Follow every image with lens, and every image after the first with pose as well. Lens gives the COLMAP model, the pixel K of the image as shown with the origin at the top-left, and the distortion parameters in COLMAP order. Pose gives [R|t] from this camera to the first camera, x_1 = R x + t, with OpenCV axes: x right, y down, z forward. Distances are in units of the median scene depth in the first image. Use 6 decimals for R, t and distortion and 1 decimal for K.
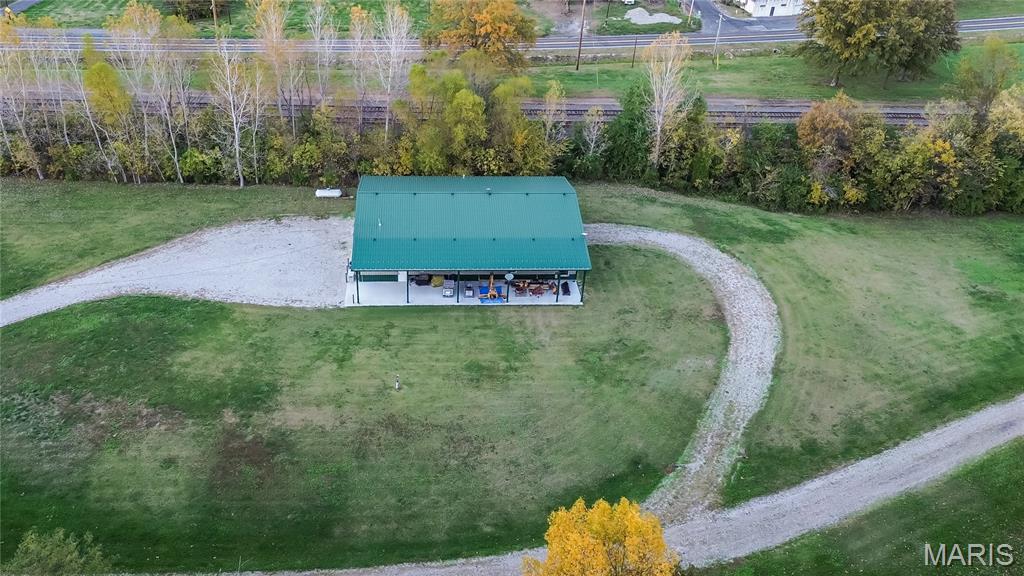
lens RADIAL K [[769.3, 0, 457.2], [0, 769.3, 287.9], [0, 0, 1]] dist [0.049284, -0.003385]
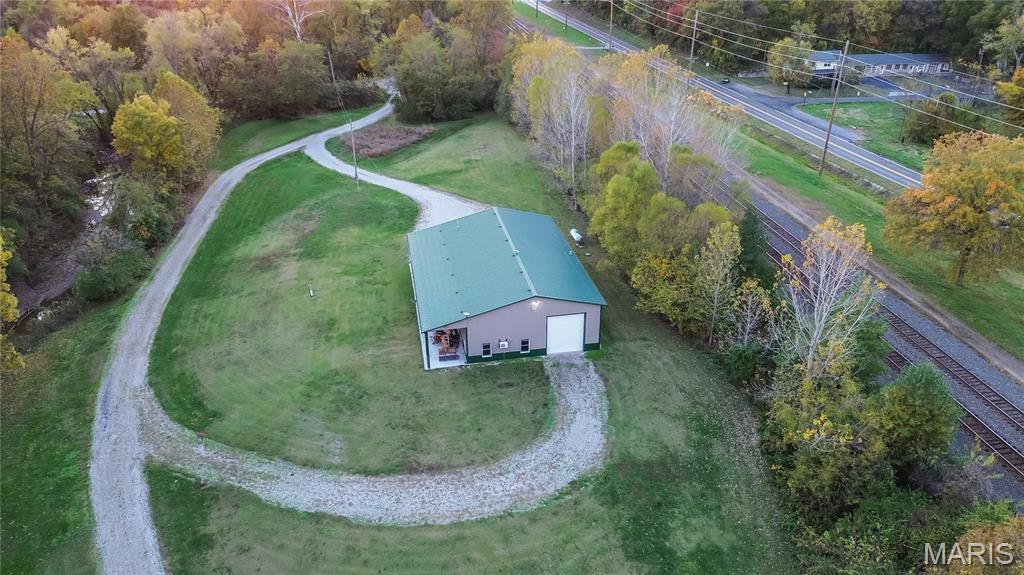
lens RADIAL K [[718.9, 0, 510.6], [0, 718.9, 268.7], [0, 0, 1]] dist [0.042779, -0.024769]
pose [[0.137314, 0.409568, -0.901886, 1.023588], [-0.561319, 0.782375, 0.269834, -0.413993], [0.816129, 0.469194, 0.337330, 0.795777]]
